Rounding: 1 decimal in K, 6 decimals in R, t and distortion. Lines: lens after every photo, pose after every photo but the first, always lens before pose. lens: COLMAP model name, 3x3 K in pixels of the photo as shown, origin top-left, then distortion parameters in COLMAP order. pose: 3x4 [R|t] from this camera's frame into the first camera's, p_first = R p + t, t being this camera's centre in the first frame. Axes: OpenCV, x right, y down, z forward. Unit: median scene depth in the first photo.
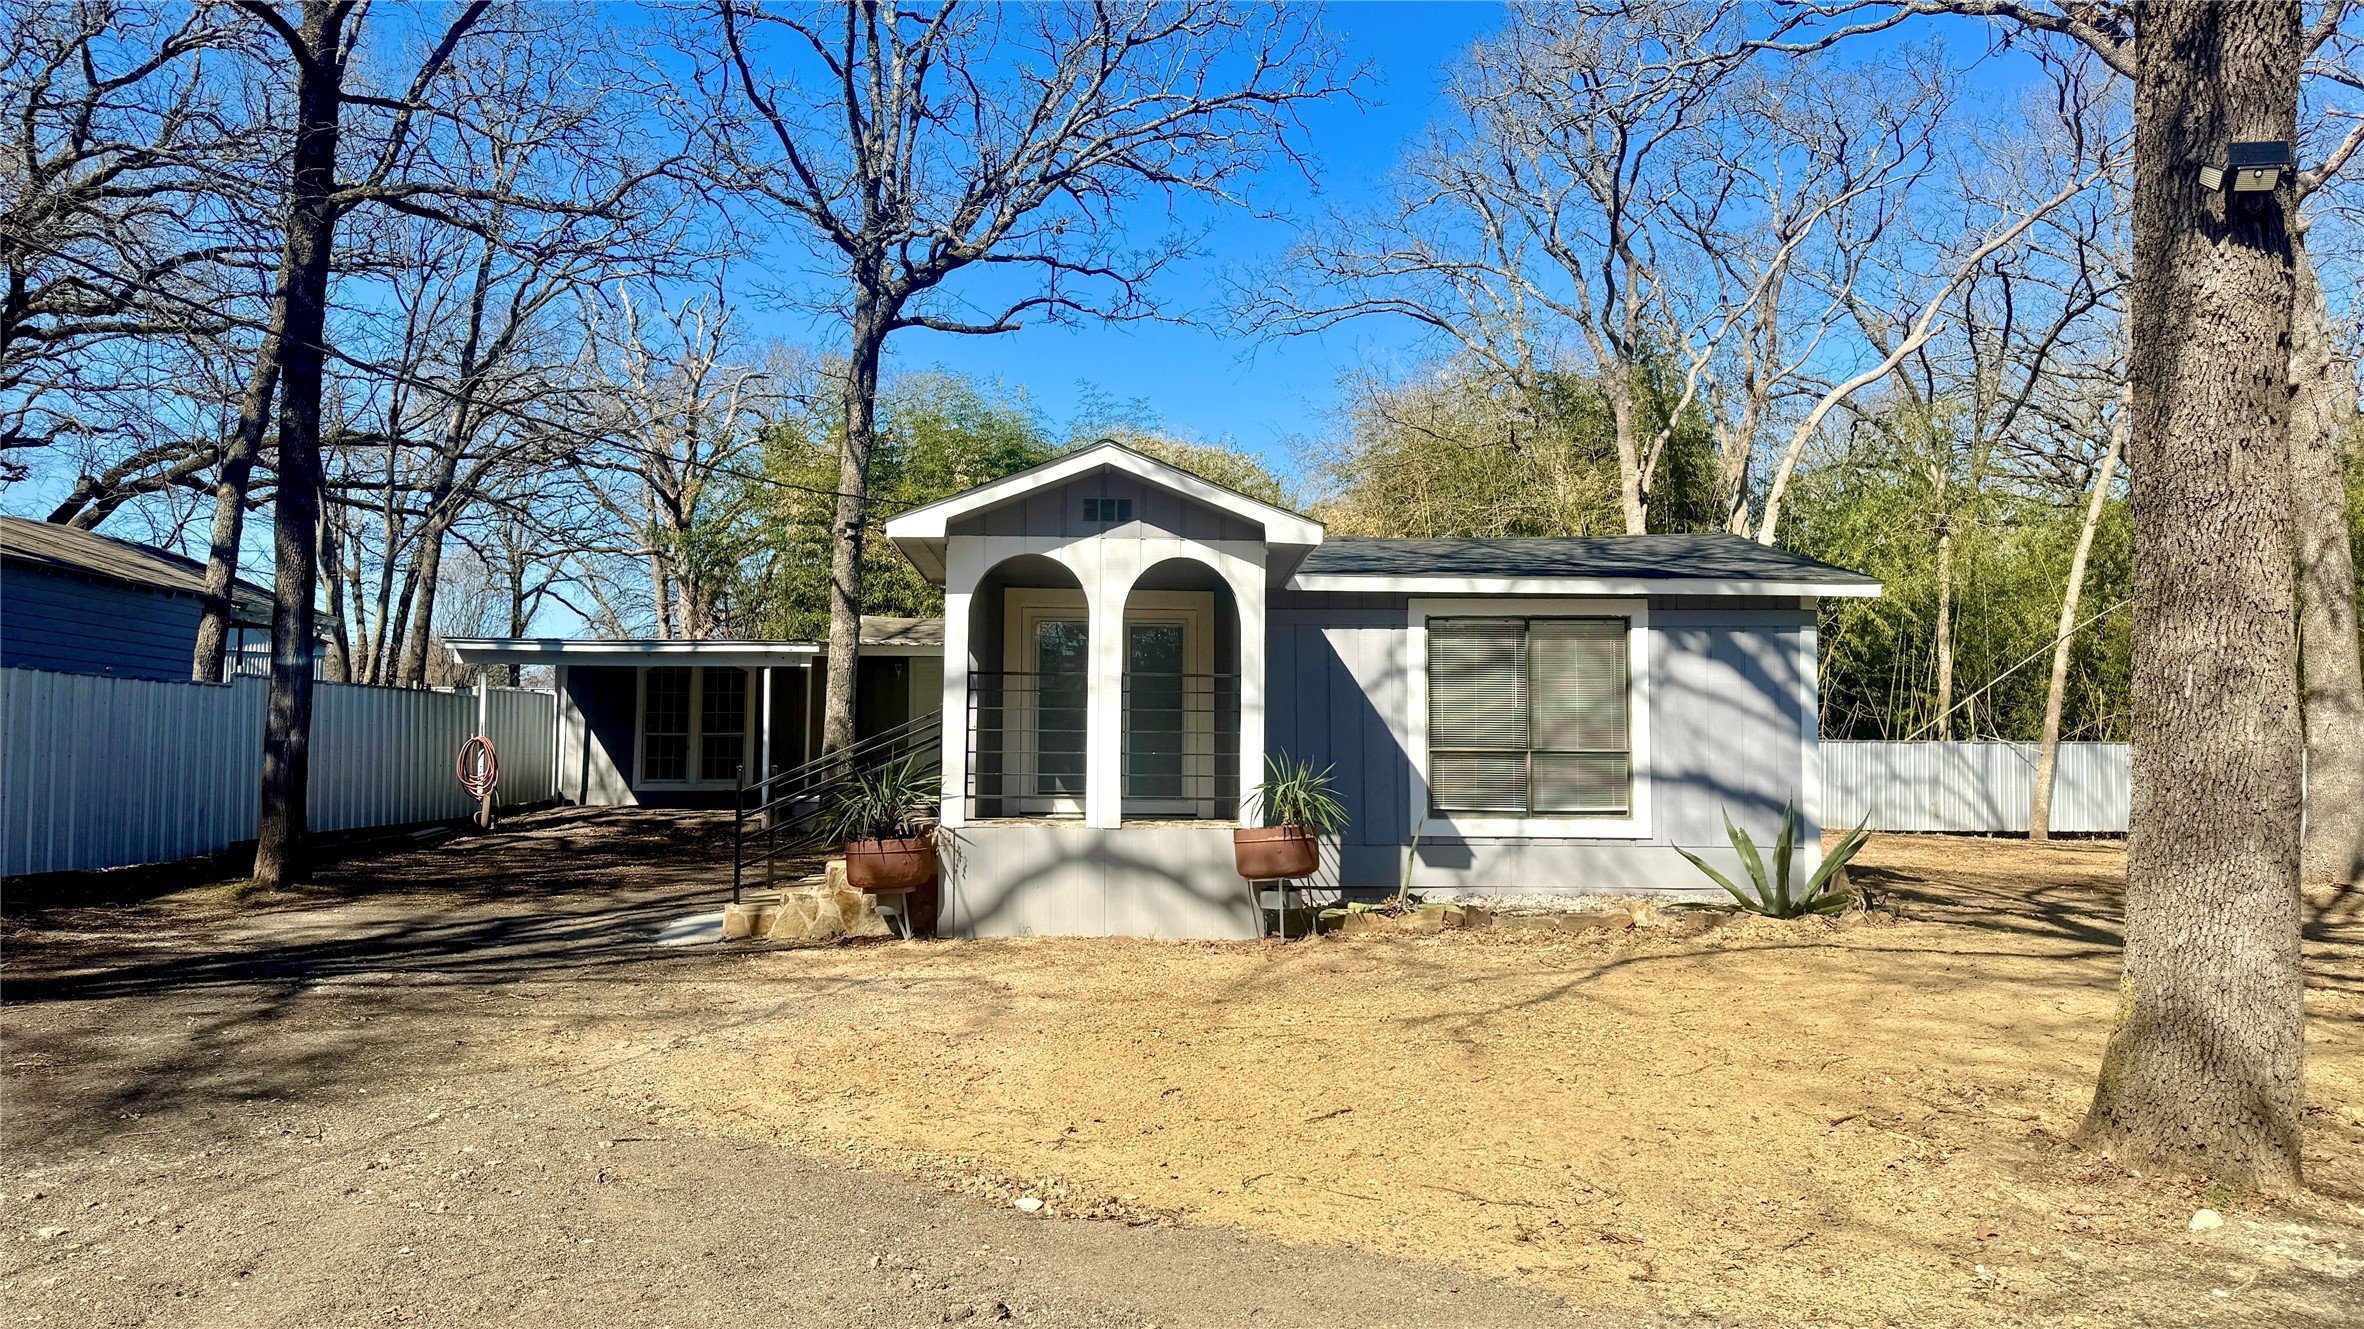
lens RADIAL K [[1659.7, 0, 1180.0], [0, 1659.7, 628.6], [0, 0, 1]] dist [0.028762, 0.001919]
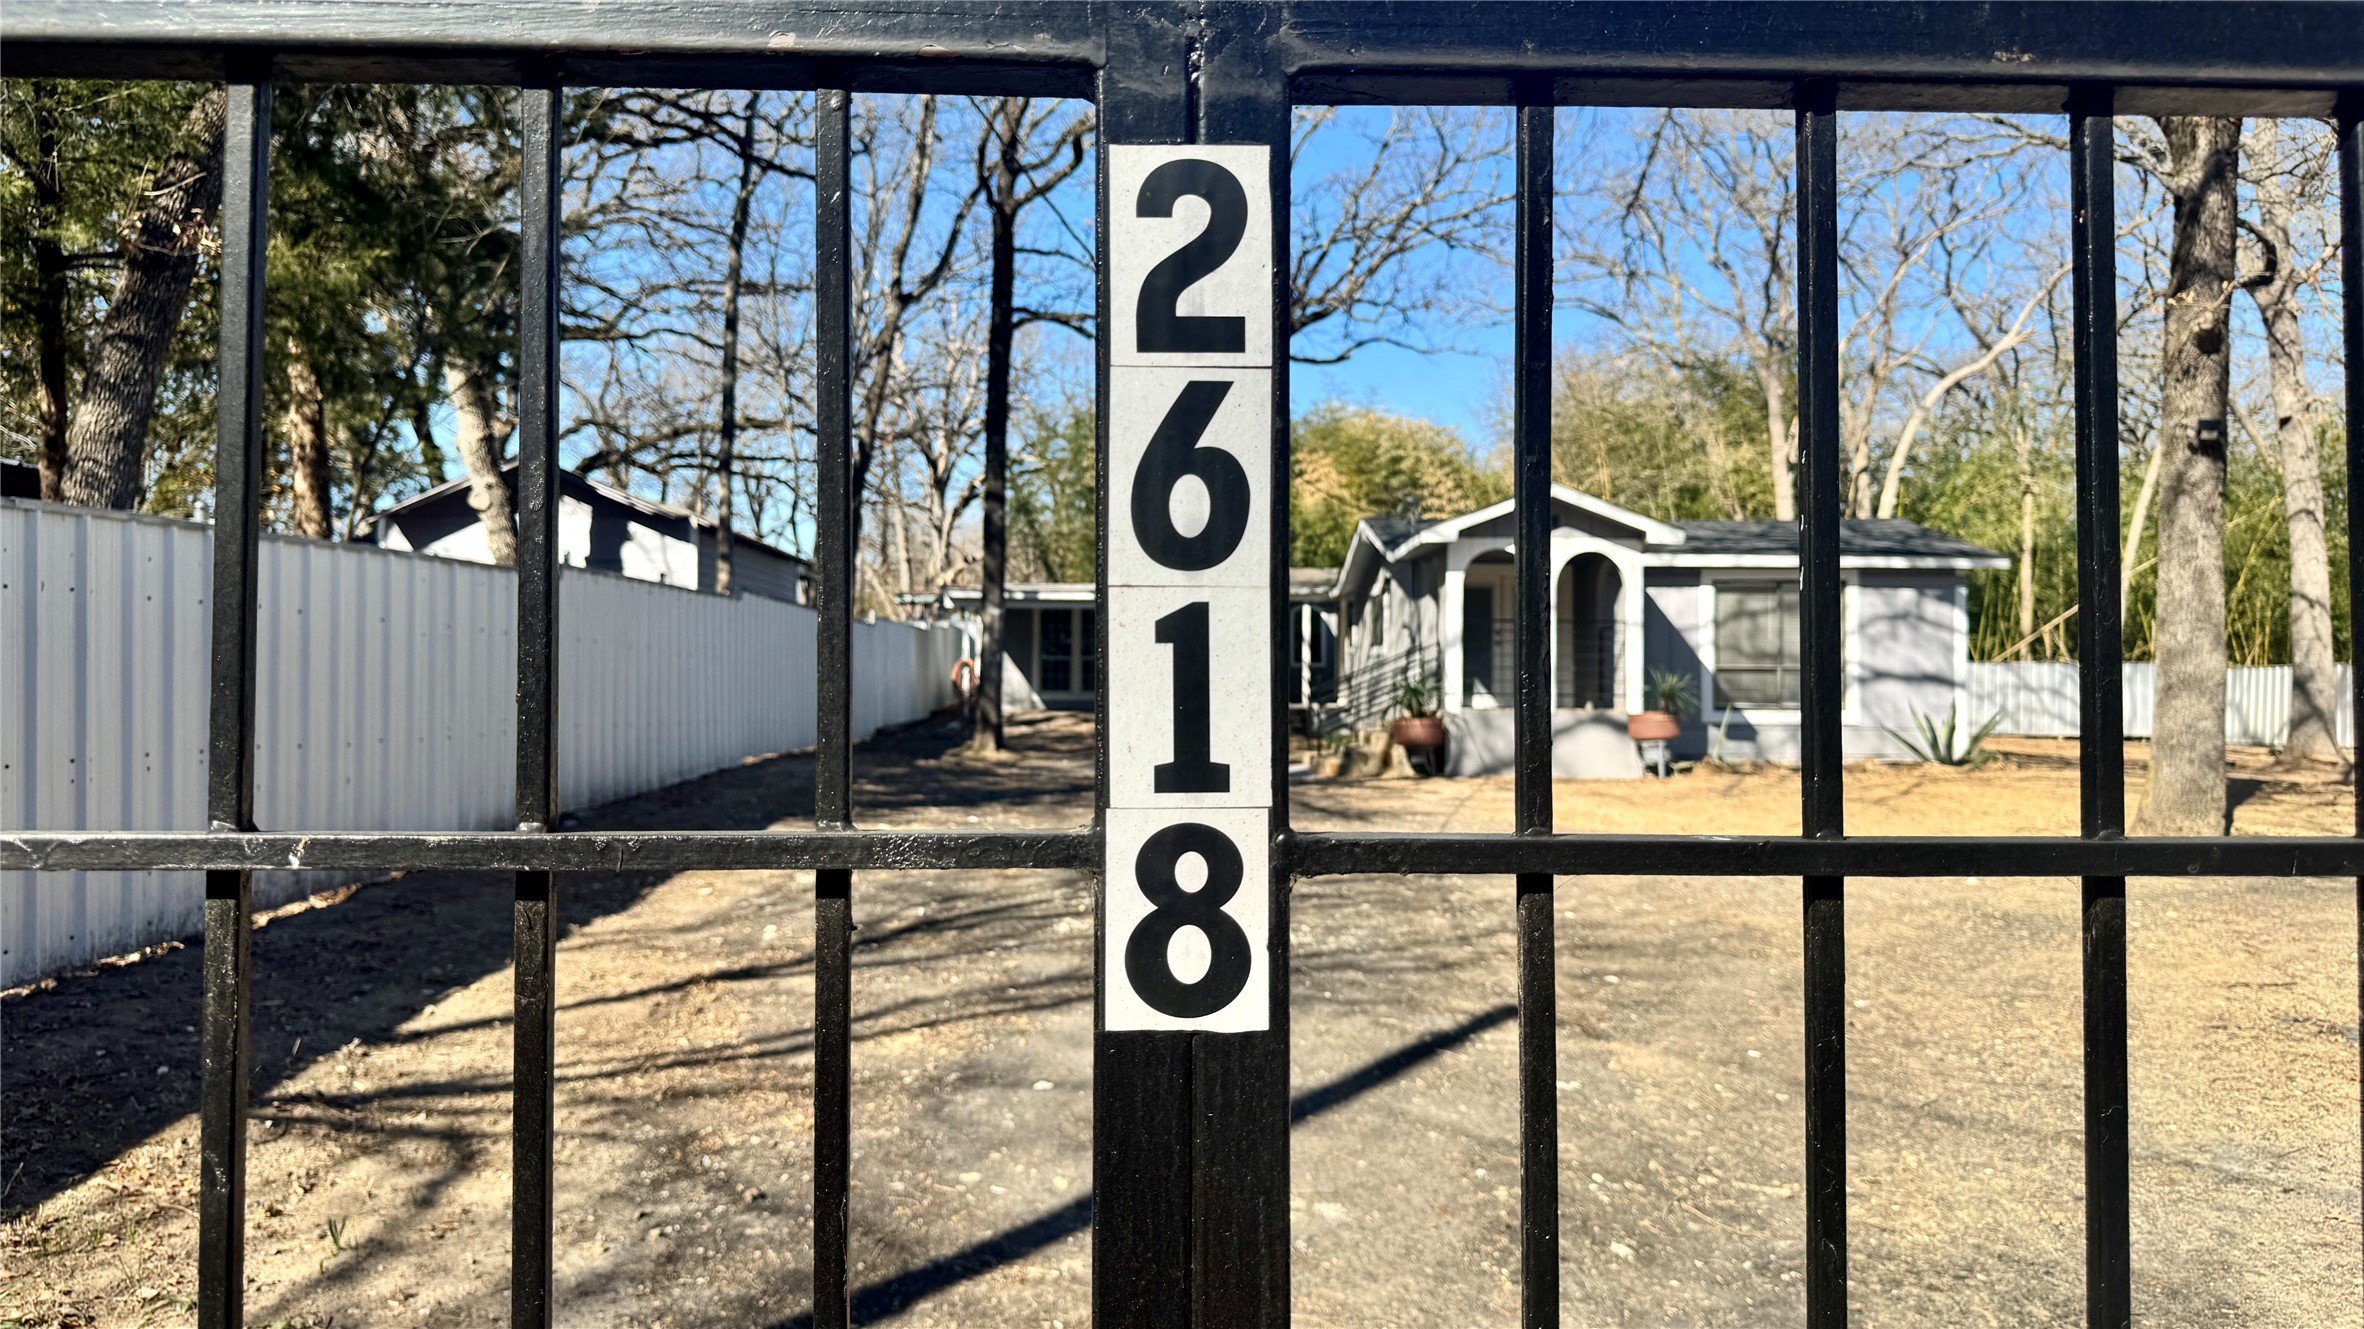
lens RADIAL K [[1653.6, 0, 1182.0], [0, 1653.6, 664.5], [0, 0, 1]] dist [0.004469, -0.001277]
pose [[0.999556, -0.000476, -0.029776, -0.169611], [0.002454, 0.997789, 0.066414, -0.018621], [0.029679, -0.066457, 0.997348, -0.317008]]
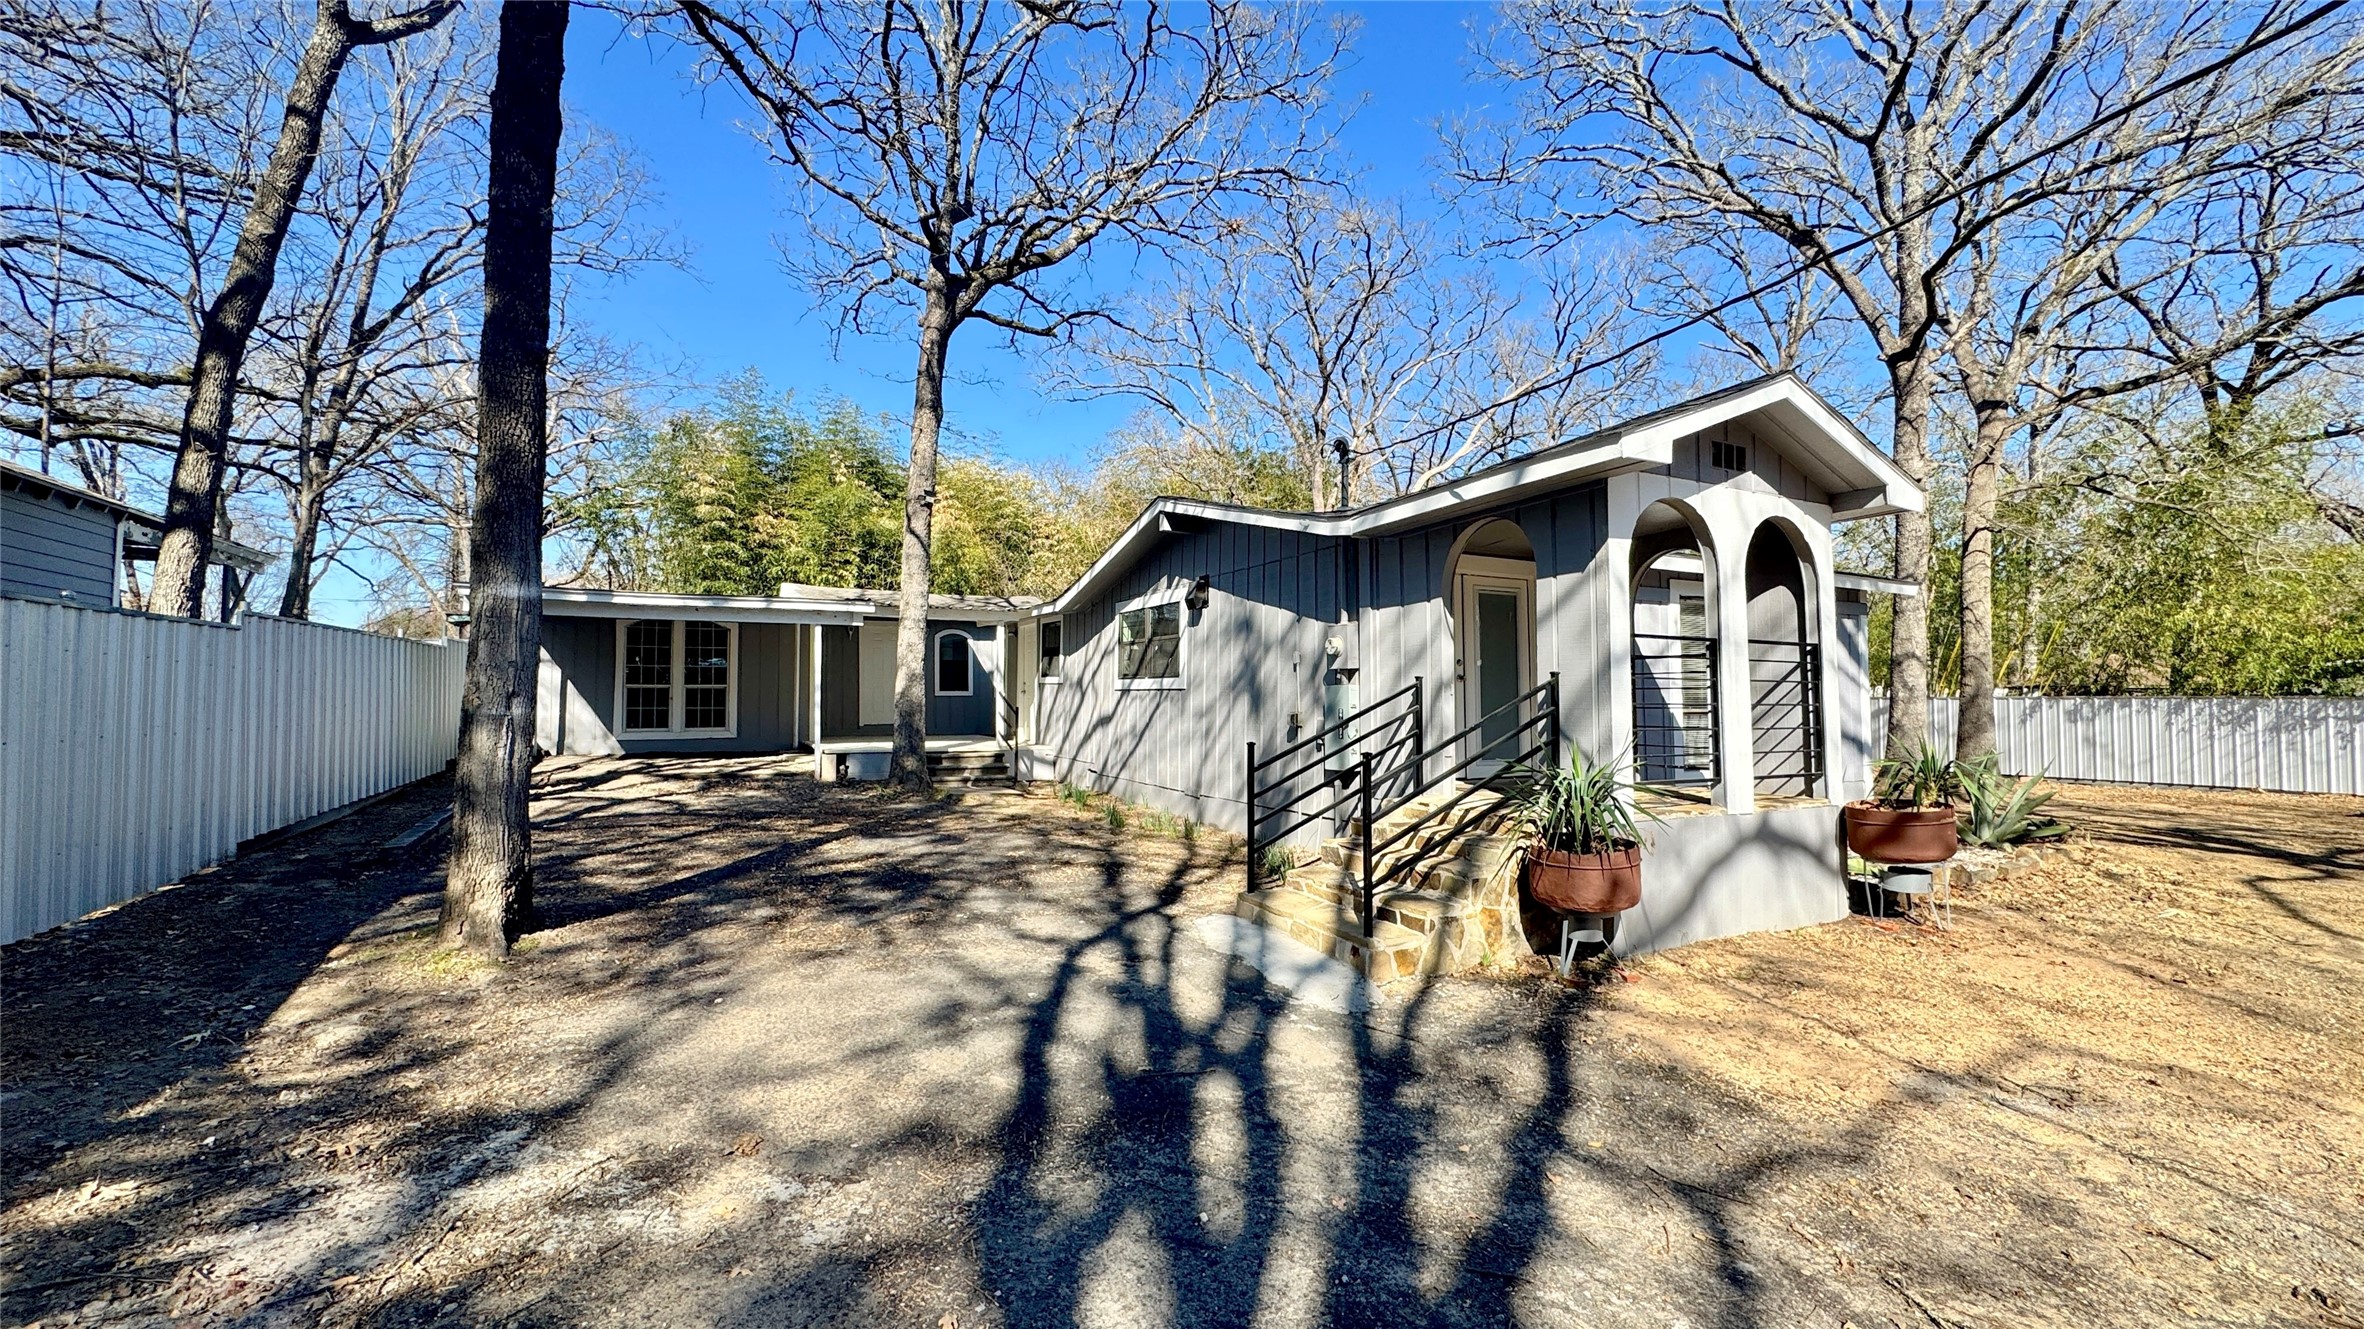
lens RADIAL K [[940.5, 0, 1189.0], [0, 940.5, 660.9], [0, 0, 1]] dist [-0.002461, 0.000009]
pose [[0.909832, 0.012197, 0.414798, -0.245286], [-0.031189, 0.998751, 0.039043, 0.013156], [-0.413804, -0.048460, 0.909075, 0.312101]]
